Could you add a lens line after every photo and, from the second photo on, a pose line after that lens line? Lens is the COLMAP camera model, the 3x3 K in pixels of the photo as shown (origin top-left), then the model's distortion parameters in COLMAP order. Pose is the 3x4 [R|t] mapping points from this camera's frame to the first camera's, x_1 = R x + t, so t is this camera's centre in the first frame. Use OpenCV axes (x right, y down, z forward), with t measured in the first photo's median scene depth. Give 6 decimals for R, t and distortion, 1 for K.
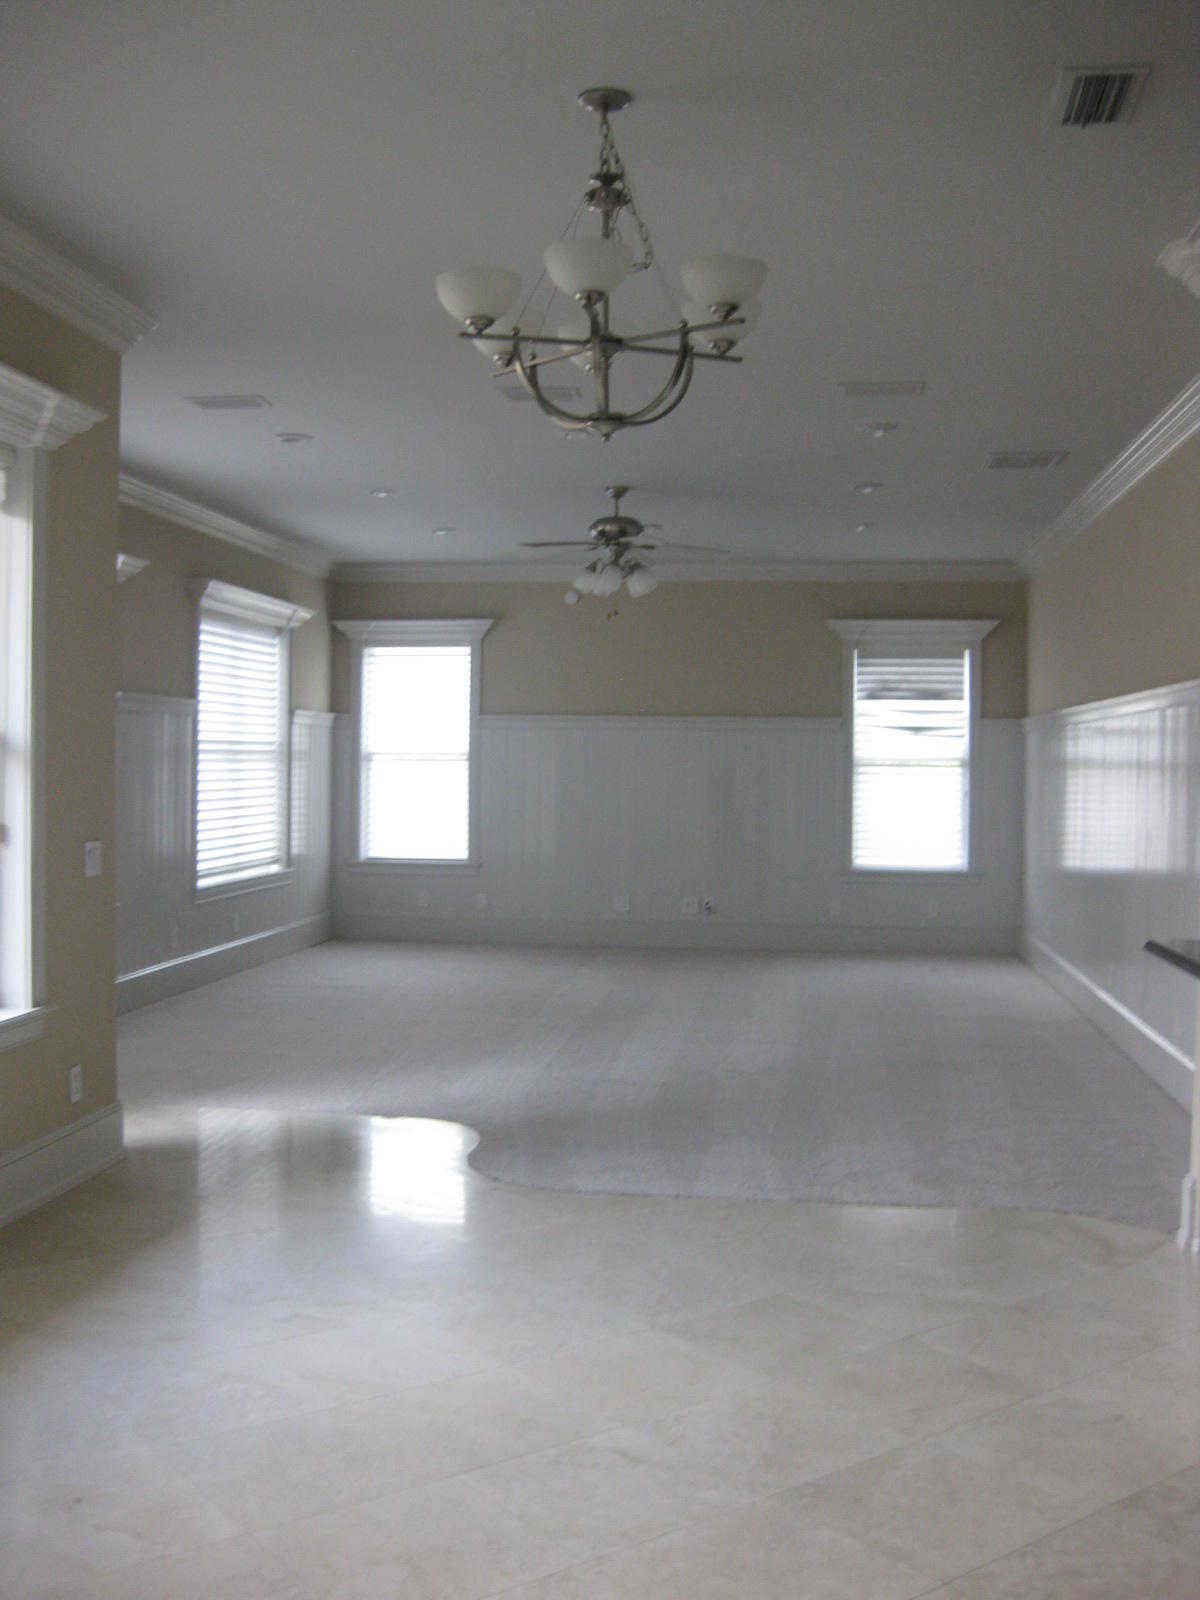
lens RADIAL K [[1638.9, 0, 598.4], [0, 1638.9, 796.0], [0, 0, 1]] dist [-0.163005, 0.029738]
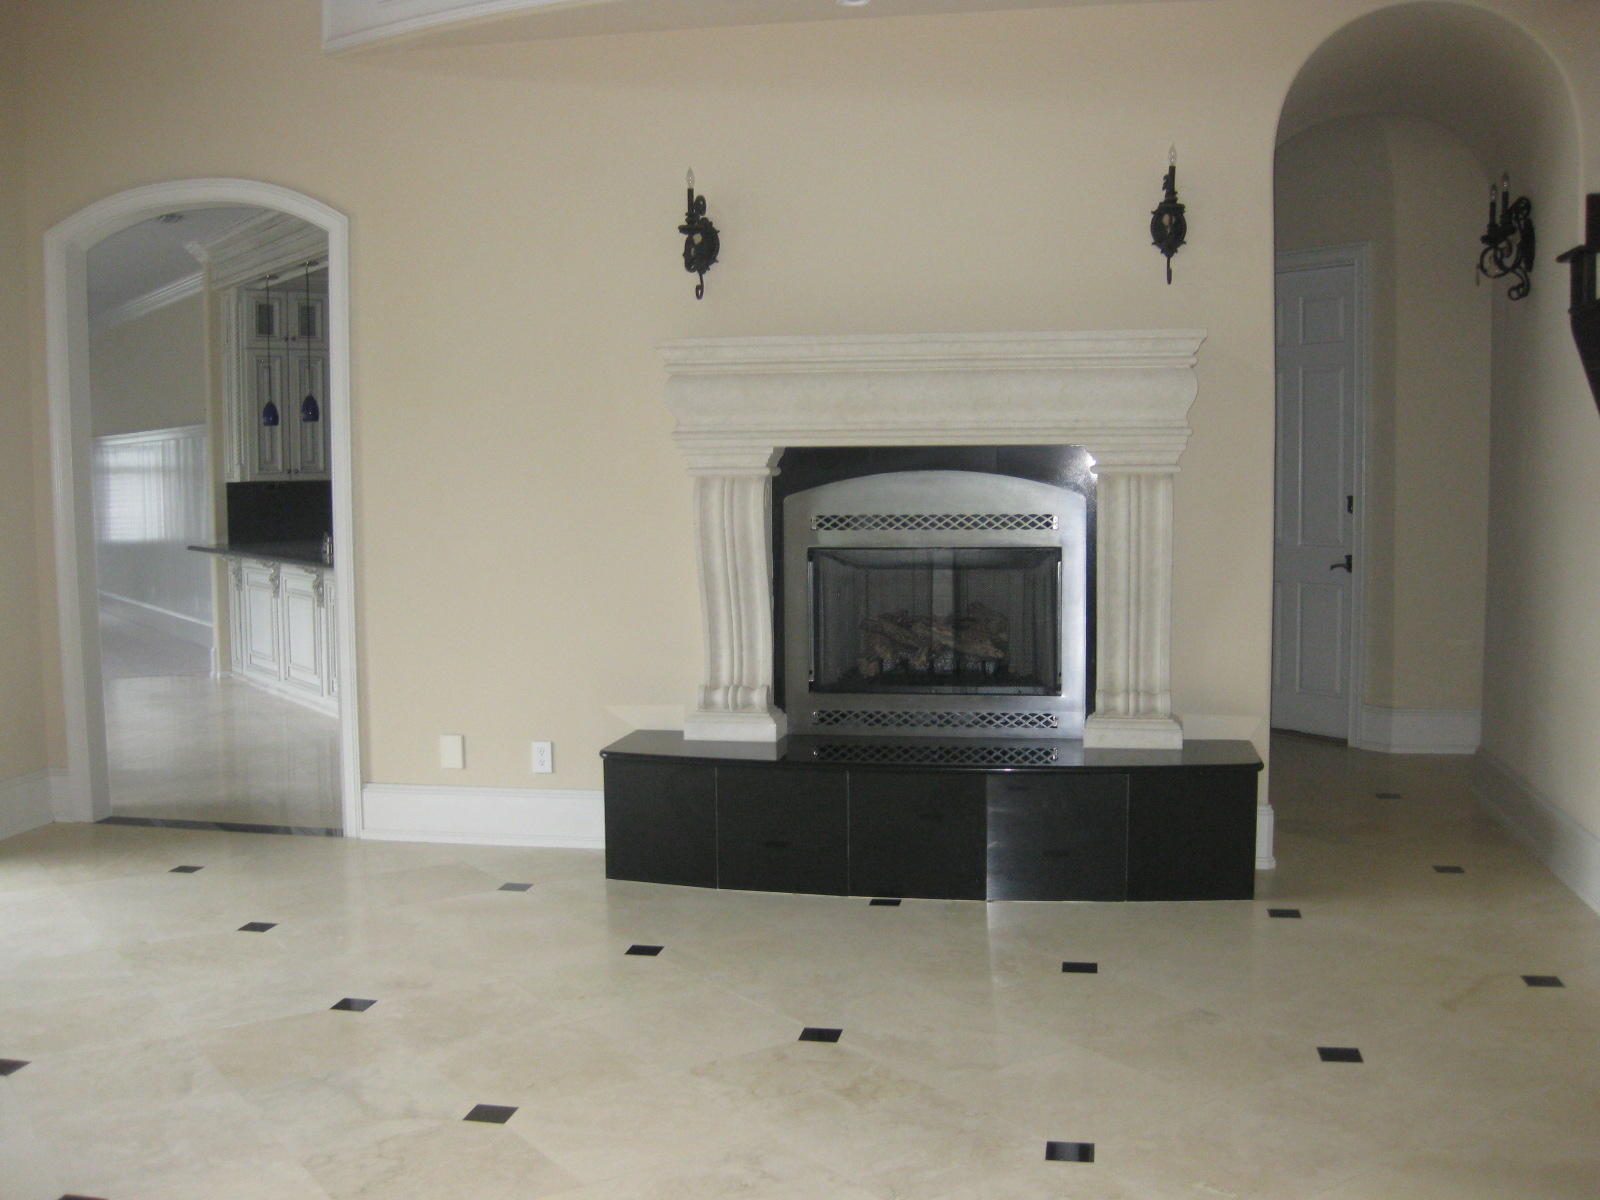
lens RADIAL K [[1638.9, 0, 794.4], [0, 1638.9, 624.3], [0, 0, 1]] dist [-0.163005, 0.029738]
pose [[0.747292, -0.084780, 0.659065, -0.230717], [0.032586, 0.995310, 0.091085, 0.009137], [-0.663696, -0.046590, 0.746550, -0.565708]]
